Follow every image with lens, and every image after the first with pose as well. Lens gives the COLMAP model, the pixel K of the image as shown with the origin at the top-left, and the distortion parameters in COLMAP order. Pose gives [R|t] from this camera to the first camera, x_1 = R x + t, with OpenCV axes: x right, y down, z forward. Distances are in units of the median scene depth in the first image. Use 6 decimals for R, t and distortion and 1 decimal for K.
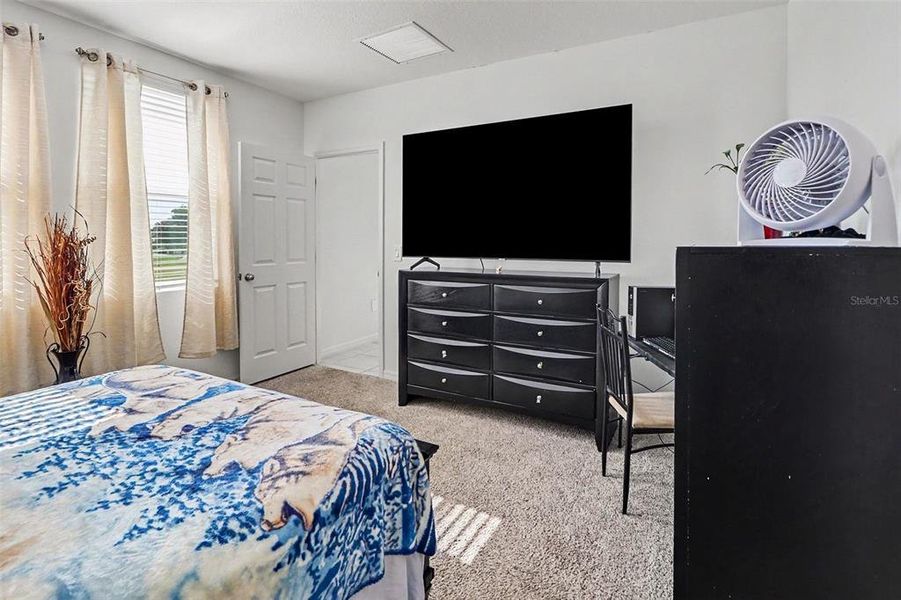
lens RADIAL K [[425.7, 0, 450.5], [0, 425.7, 285.0], [0, 0, 1]] dist [-0.026200, 0.007699]
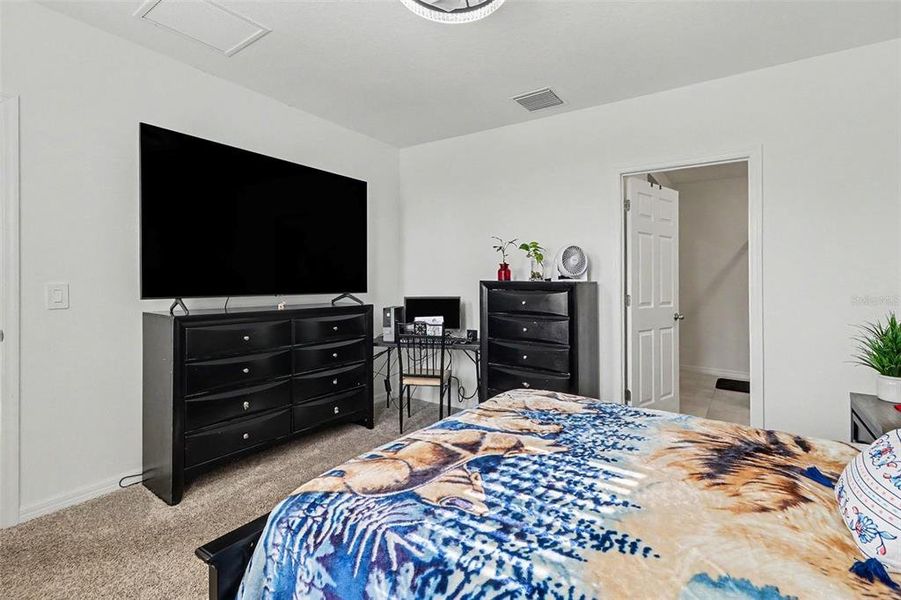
lens RADIAL K [[425.7, 0, 450.5], [0, 425.7, 285.0], [0, 0, 1]] dist [-0.026200, 0.007699]
pose [[0.138651, -0.020428, 0.990131, -1.958345], [0.092651, 0.995670, 0.007568, -0.126901], [-0.985998, 0.090687, 0.139943, 1.060191]]
